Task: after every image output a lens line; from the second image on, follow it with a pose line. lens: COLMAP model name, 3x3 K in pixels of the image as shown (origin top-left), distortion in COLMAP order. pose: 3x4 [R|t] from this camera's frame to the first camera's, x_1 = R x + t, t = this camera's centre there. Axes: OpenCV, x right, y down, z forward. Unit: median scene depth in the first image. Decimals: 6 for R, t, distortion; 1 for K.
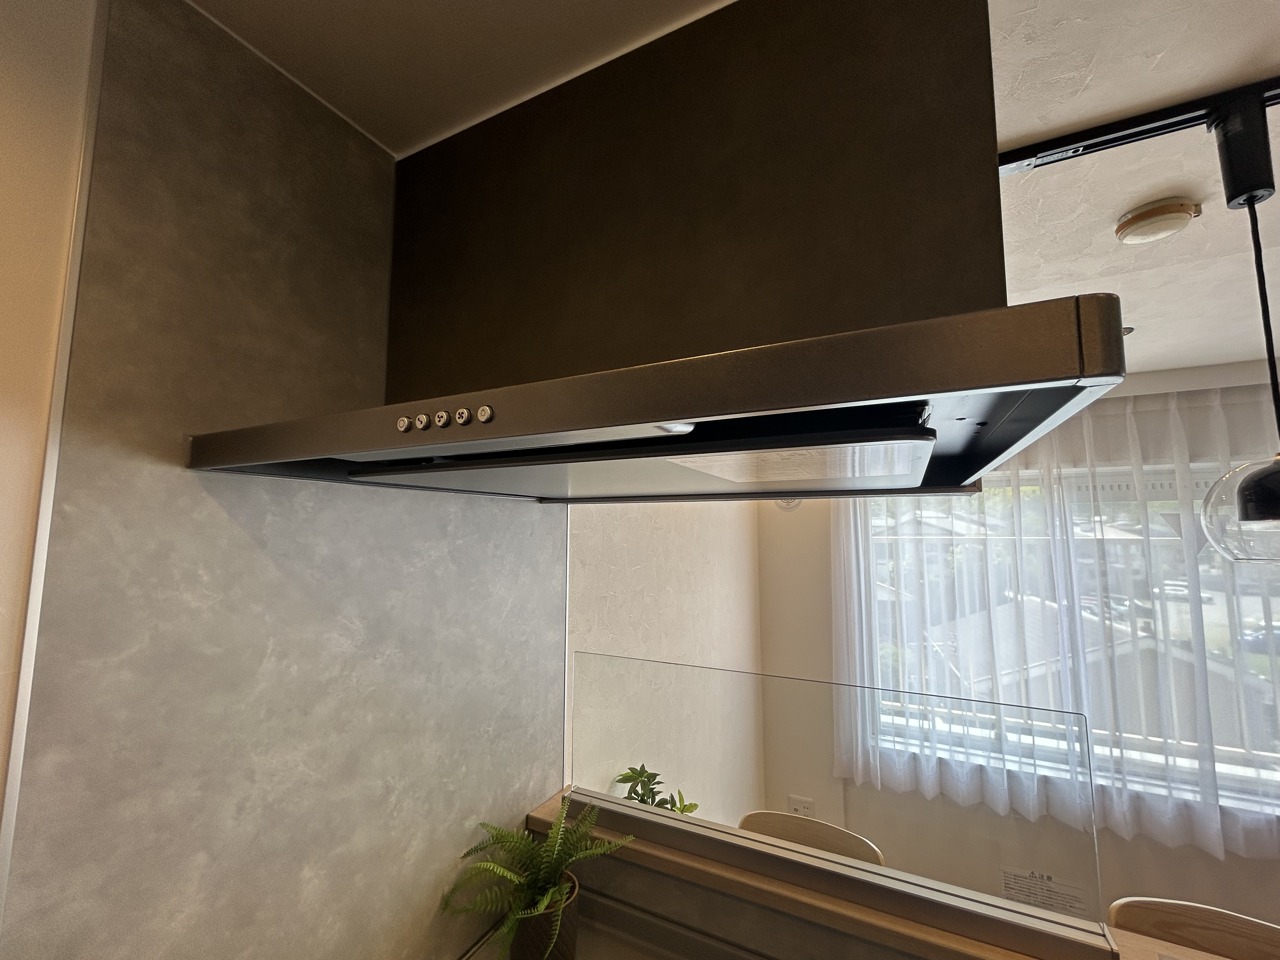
lens RADIAL K [[518.3, 0, 638.0], [0, 518.3, 481.6], [0, 0, 1]] dist [0.000231, 0.000126]
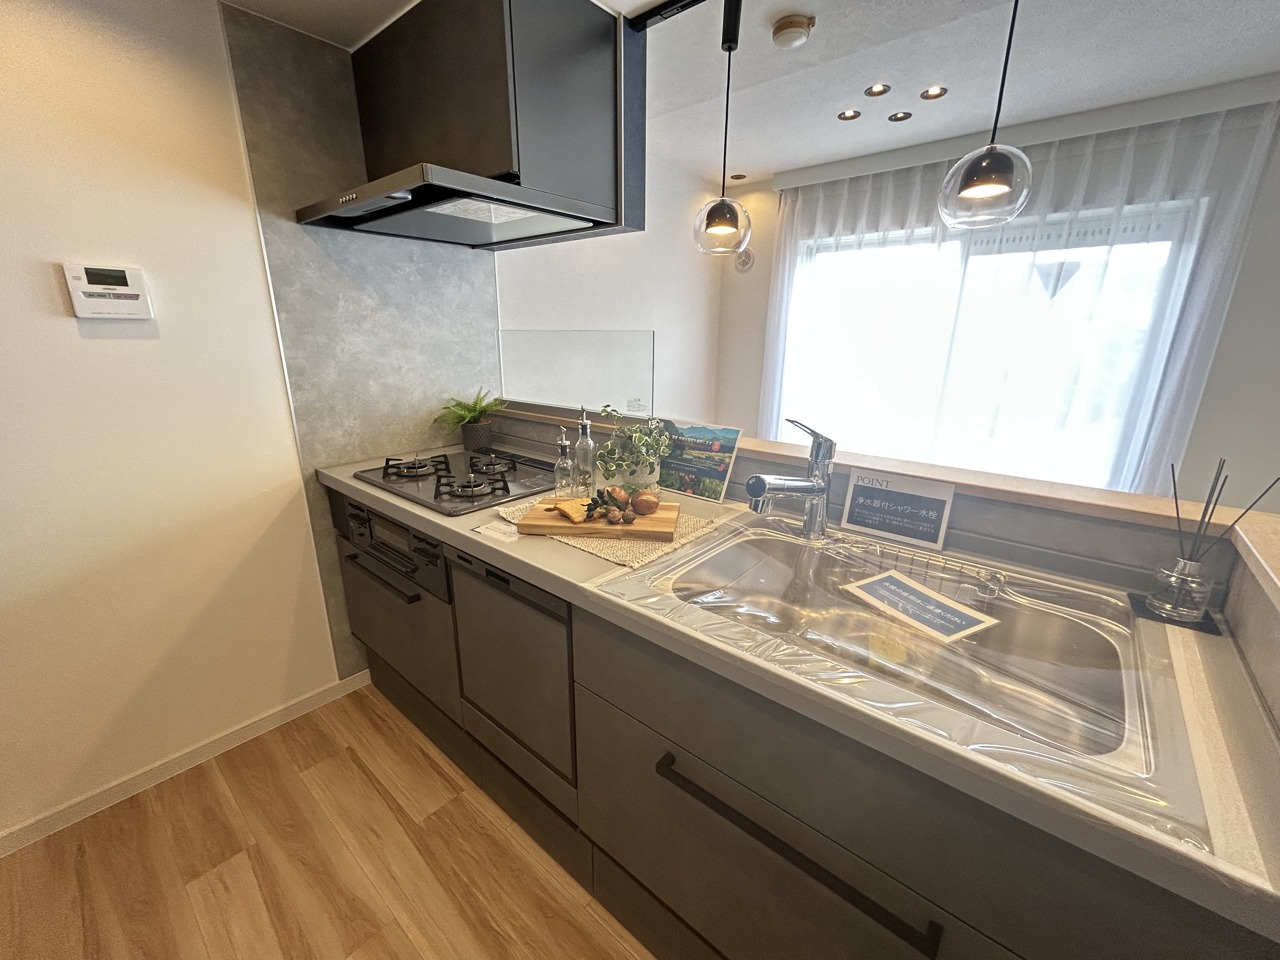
lens RADIAL K [[518.9, 0, 638.1], [0, 518.9, 479.6], [0, 0, 1]] dist [0.000836, -0.000078]
pose [[0.974006, 0.065345, -0.216893, 1.295140], [0.019149, 0.930311, 0.366272, 0.213844], [0.225712, -0.360904, 0.904877, -1.293390]]
